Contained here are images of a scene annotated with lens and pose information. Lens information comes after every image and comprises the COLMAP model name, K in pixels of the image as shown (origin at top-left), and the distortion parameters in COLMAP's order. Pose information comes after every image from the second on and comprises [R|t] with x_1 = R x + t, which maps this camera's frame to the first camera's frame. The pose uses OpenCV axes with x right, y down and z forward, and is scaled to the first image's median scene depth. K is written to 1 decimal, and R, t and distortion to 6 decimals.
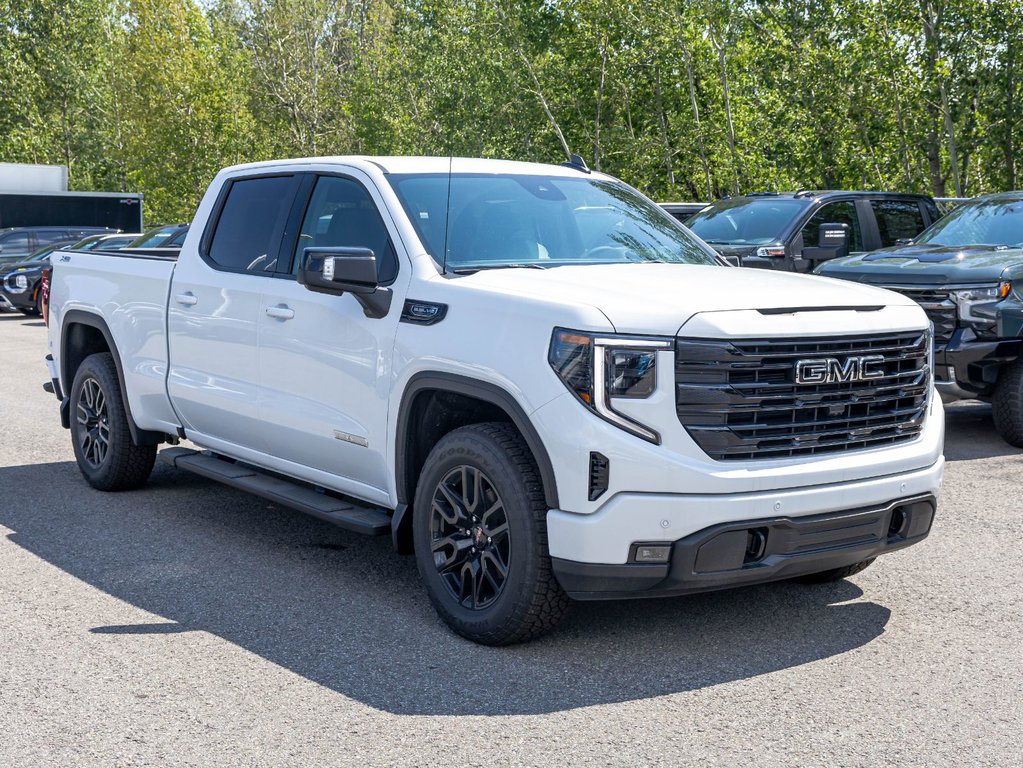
lens RADIAL K [[1414.9, 0, 511.2], [0, 1414.9, 388.1], [0, 0, 1]] dist [0.012368, 0.000000]
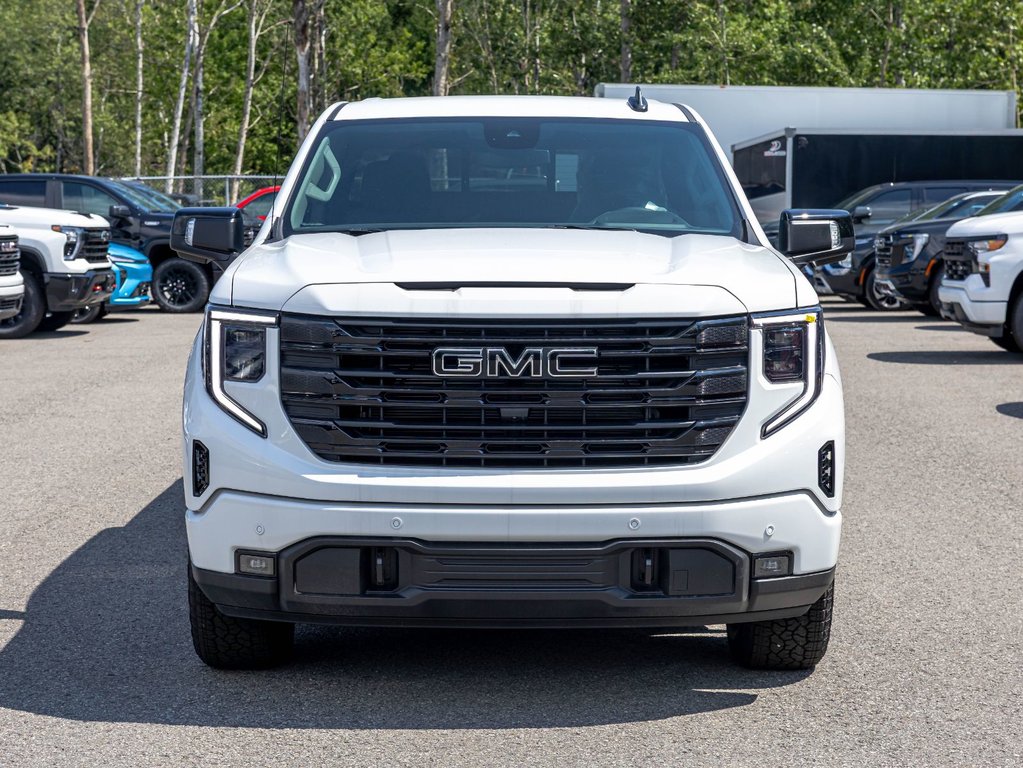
lens RADIAL K [[2240.0, 0, 515.3], [0, 2240.0, 383.5], [0, 0, 1]] dist [0.061672, 0.000000]
pose [[0.803466, 0.043384, -0.593768, 1.012072], [-0.056629, 0.998389, -0.003680, 0.003605], [0.592652, 0.036581, 0.804628, -0.004371]]
